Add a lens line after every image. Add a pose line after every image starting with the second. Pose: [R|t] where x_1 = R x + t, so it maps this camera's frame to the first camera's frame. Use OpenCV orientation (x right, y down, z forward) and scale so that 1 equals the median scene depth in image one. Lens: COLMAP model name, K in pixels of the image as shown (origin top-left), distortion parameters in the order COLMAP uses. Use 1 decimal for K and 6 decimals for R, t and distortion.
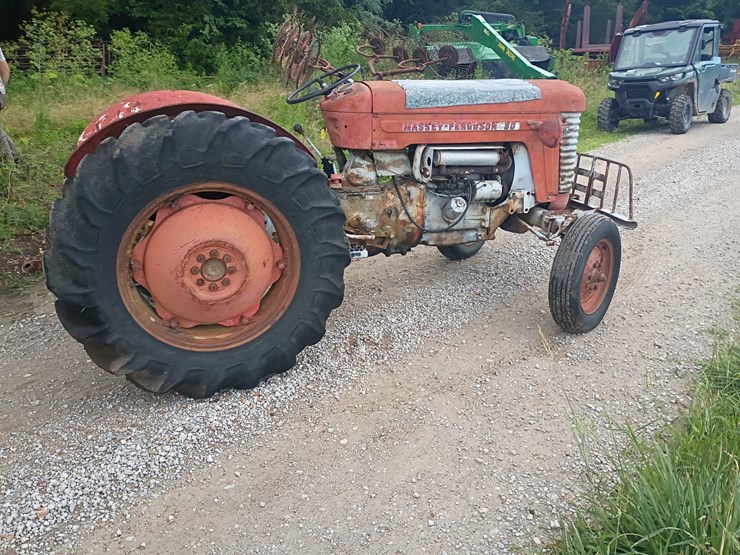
lens RADIAL K [[643.9, 0, 390.7], [0, 643.9, 271.2], [0, 0, 1]] dist [0.070282, -0.084154]
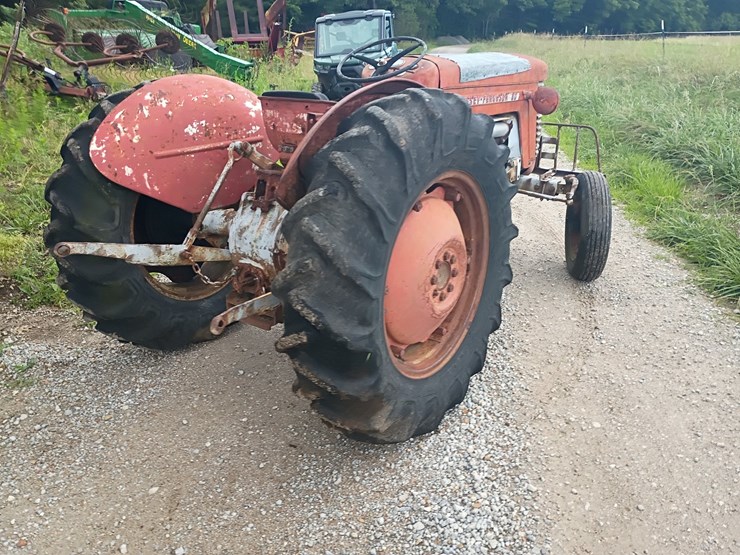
lens RADIAL K [[643.9, 0, 363.1], [0, 643.9, 253.6], [0, 0, 1]] dist [0.070282, -0.084154]
pose [[0.847840, -0.175319, 0.500431, -0.586978], [0.182179, 0.982621, 0.035596, -0.059964], [-0.497975, 0.060988, 0.865044, 0.244490]]
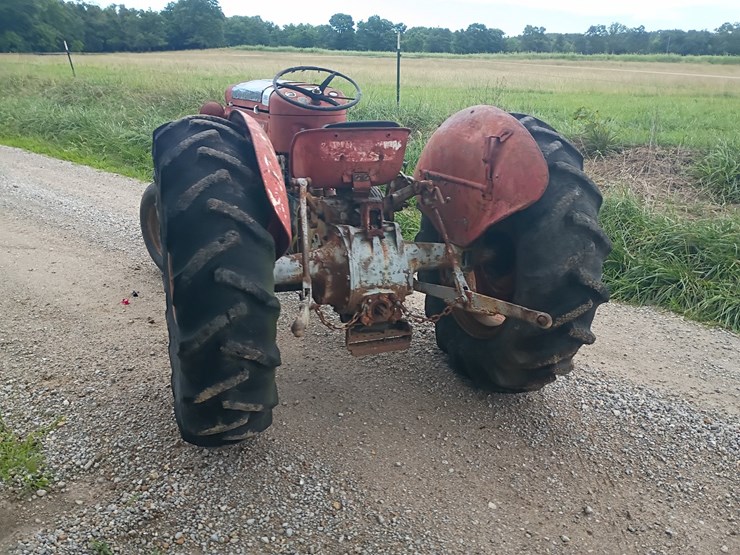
lens RADIAL K [[643.9, 0, 375.8], [0, 643.9, 263.2], [0, 0, 1]] dist [0.070282, -0.084154]
pose [[0.031065, -0.299029, 0.953738, -1.017439], [0.307236, 0.910859, 0.275577, -0.277660], [-0.951126, 0.284462, 0.120168, 0.838105]]
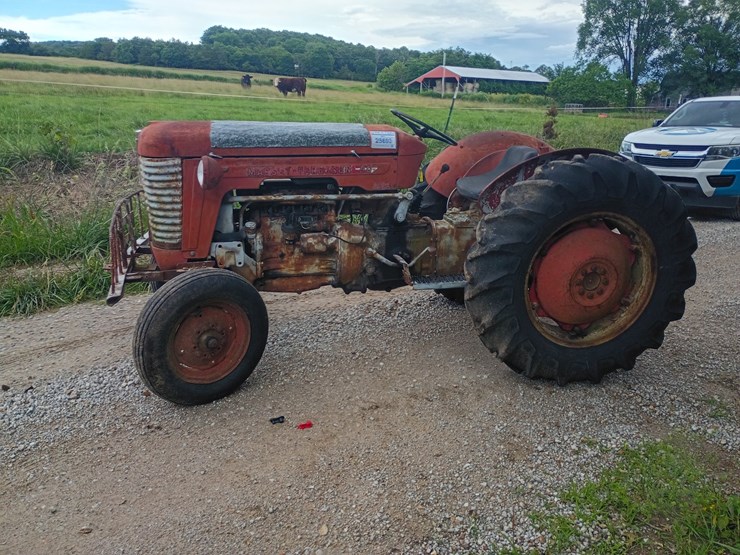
lens RADIAL K [[643.9, 0, 364.3], [0, 643.9, 277.1], [0, 0, 1]] dist [0.070282, -0.084154]
pose [[-0.983283, -0.091252, 0.157568, -0.191082], [0.017398, 0.814314, 0.580164, -0.684947], [-0.181250, 0.573207, -0.799113, 1.937365]]
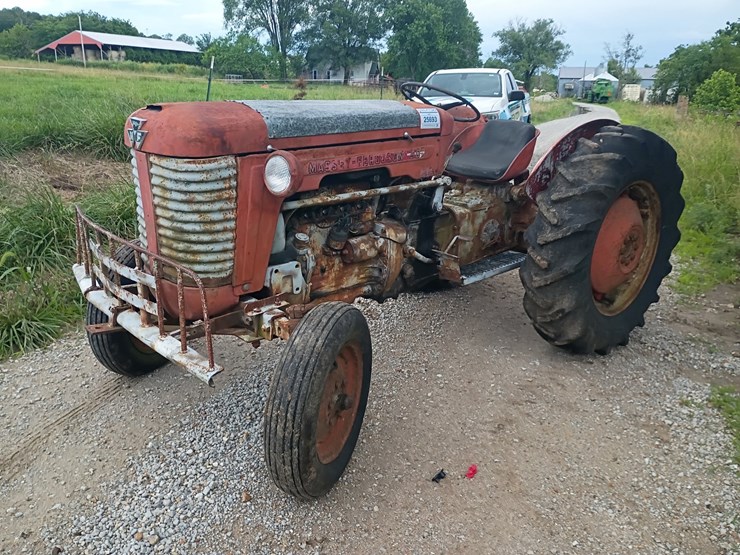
lens RADIAL K [[643.9, 0, 382.7], [0, 643.9, 264.2], [0, 0, 1]] dist [0.070282, -0.084154]
pose [[-0.930816, 0.059530, -0.360608, 0.320086], [-0.164785, 0.812318, 0.559451, -0.591532], [0.326233, 0.580168, -0.746309, 1.746192]]
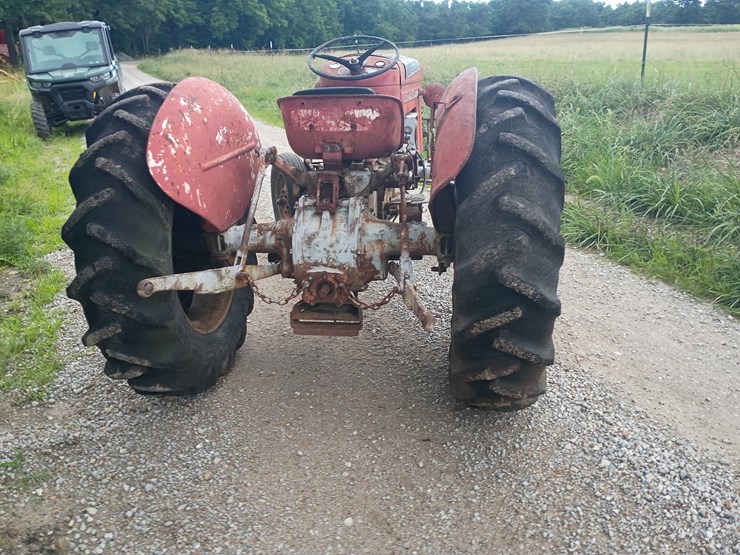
lens RADIAL K [[643.9, 0, 362.6], [0, 643.9, 257.8], [0, 0, 1]] dist [0.070282, -0.084154]
pose [[0.494782, -0.281389, 0.822199, -0.870247], [0.310105, 0.941006, 0.135435, -0.139039], [-0.811804, 0.187957, 0.552853, 0.519814]]
